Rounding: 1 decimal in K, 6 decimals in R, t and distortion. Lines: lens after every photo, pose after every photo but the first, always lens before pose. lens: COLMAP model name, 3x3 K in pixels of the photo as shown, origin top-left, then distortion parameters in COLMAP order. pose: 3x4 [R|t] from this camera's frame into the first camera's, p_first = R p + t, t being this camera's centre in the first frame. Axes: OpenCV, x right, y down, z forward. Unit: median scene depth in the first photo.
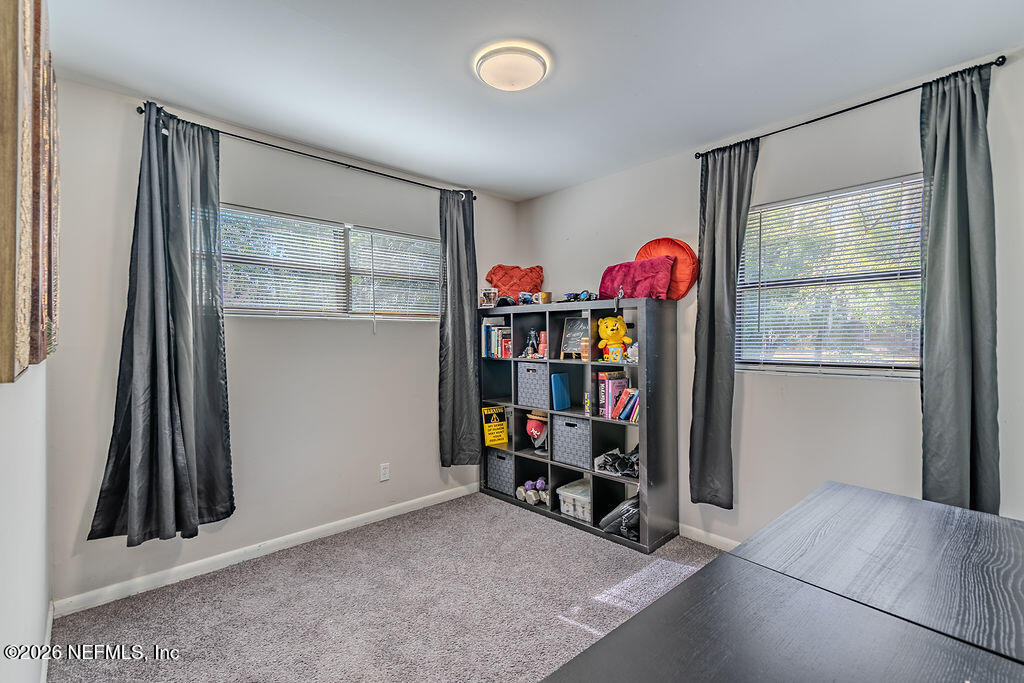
lens RADIAL K [[445.0, 0, 506.0], [0, 445.0, 340.3], [0, 0, 1]] dist [0.001587, 0.000129]
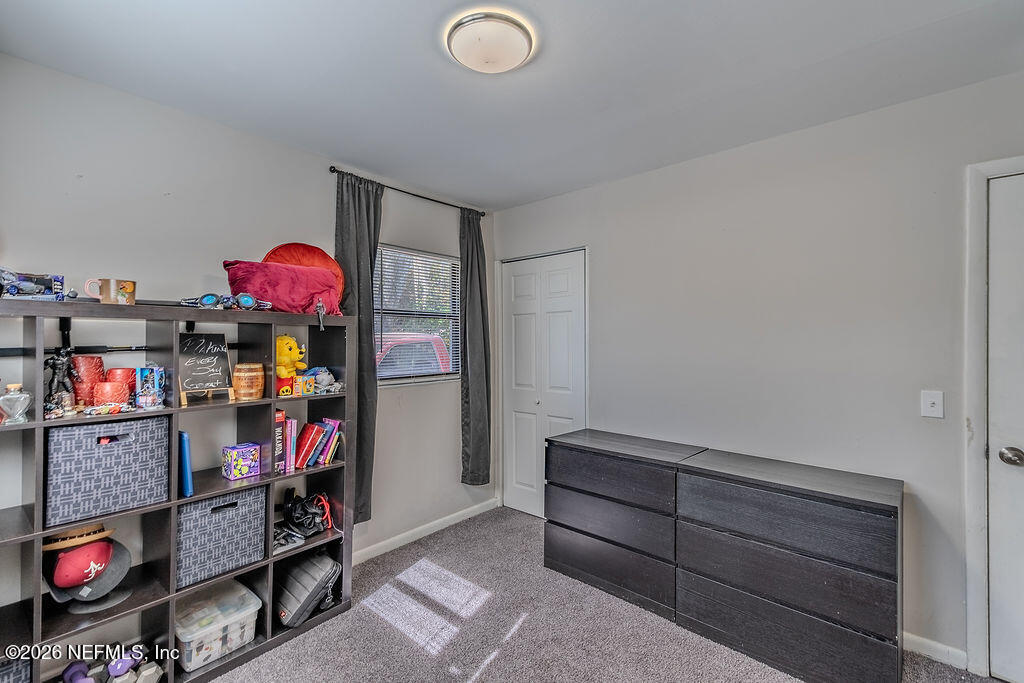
lens RADIAL K [[445.0, 0, 506.0], [0, 445.0, 340.3], [0, 0, 1]] dist [0.001587, 0.000129]
pose [[-0.102427, 0.007404, 0.994713, -0.600168], [0.012879, 0.999898, -0.006117, -0.039855], [-0.994657, 0.012184, -0.102512, 0.788651]]
